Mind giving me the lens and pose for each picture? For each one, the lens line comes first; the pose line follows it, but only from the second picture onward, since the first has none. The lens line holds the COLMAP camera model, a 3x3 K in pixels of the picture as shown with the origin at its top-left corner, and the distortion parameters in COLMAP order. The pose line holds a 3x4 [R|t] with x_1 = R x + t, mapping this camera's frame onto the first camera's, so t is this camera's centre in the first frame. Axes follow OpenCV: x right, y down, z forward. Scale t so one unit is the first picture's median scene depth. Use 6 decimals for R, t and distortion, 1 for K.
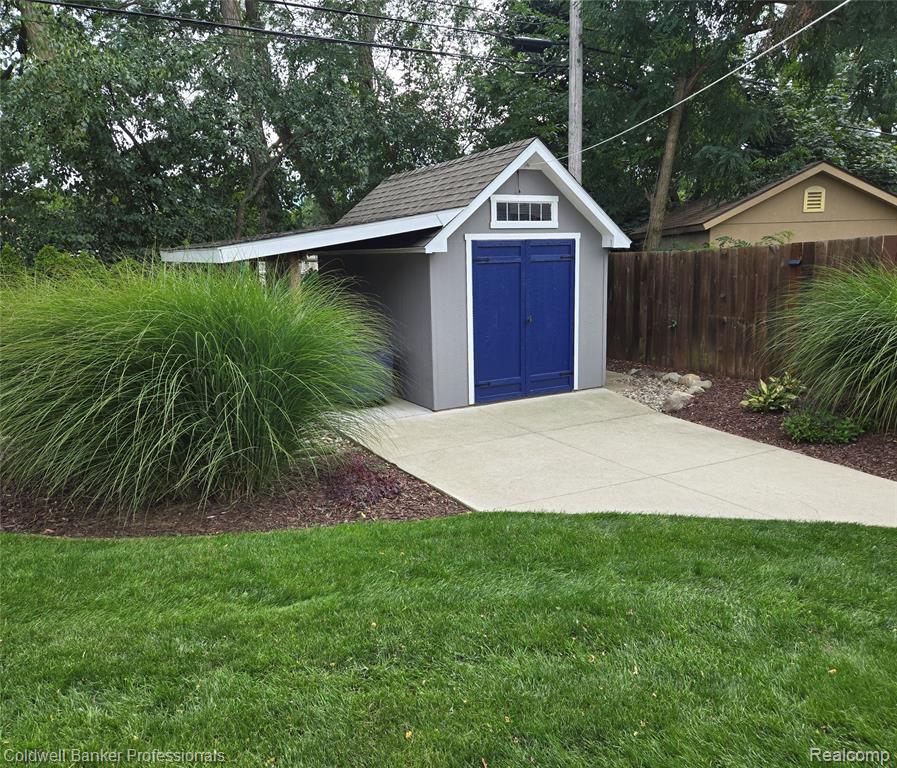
lens RADIAL K [[674.3, 0, 444.5], [0, 674.3, 384.8], [0, 0, 1]] dist [0.060306, -0.031727]
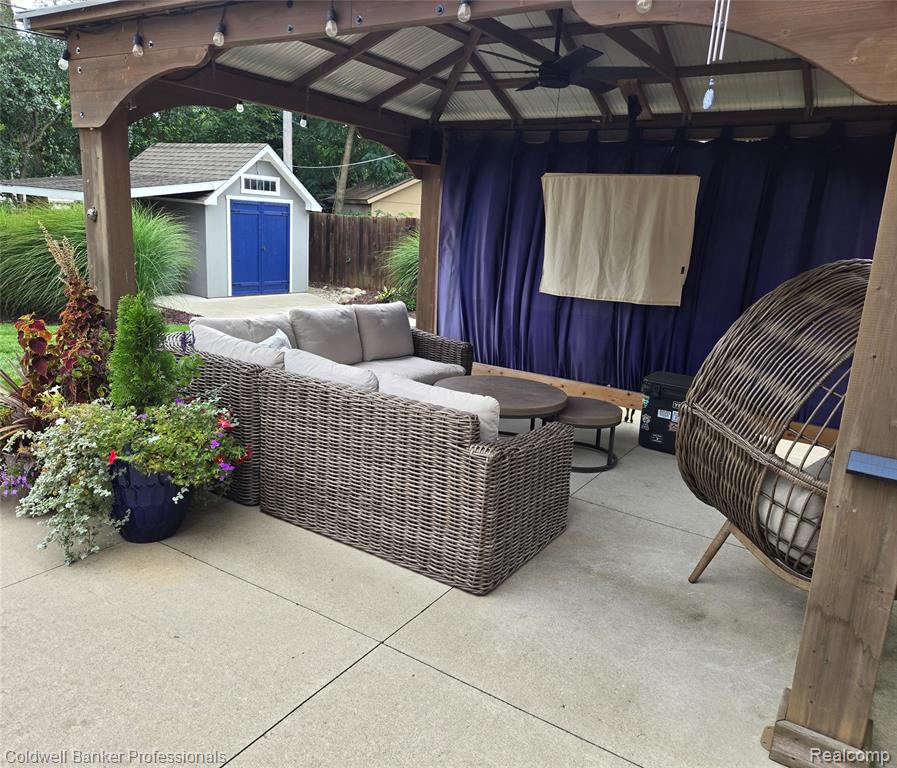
lens RADIAL K [[674.3, 0, 449.2], [0, 674.3, 386.4], [0, 0, 1]] dist [0.060306, -0.031727]
pose [[0.908008, -0.019012, 0.418522, -0.177243], [-0.011011, 0.997542, 0.069204, 0.129834], [-0.418809, -0.067446, 0.905566, -0.794369]]
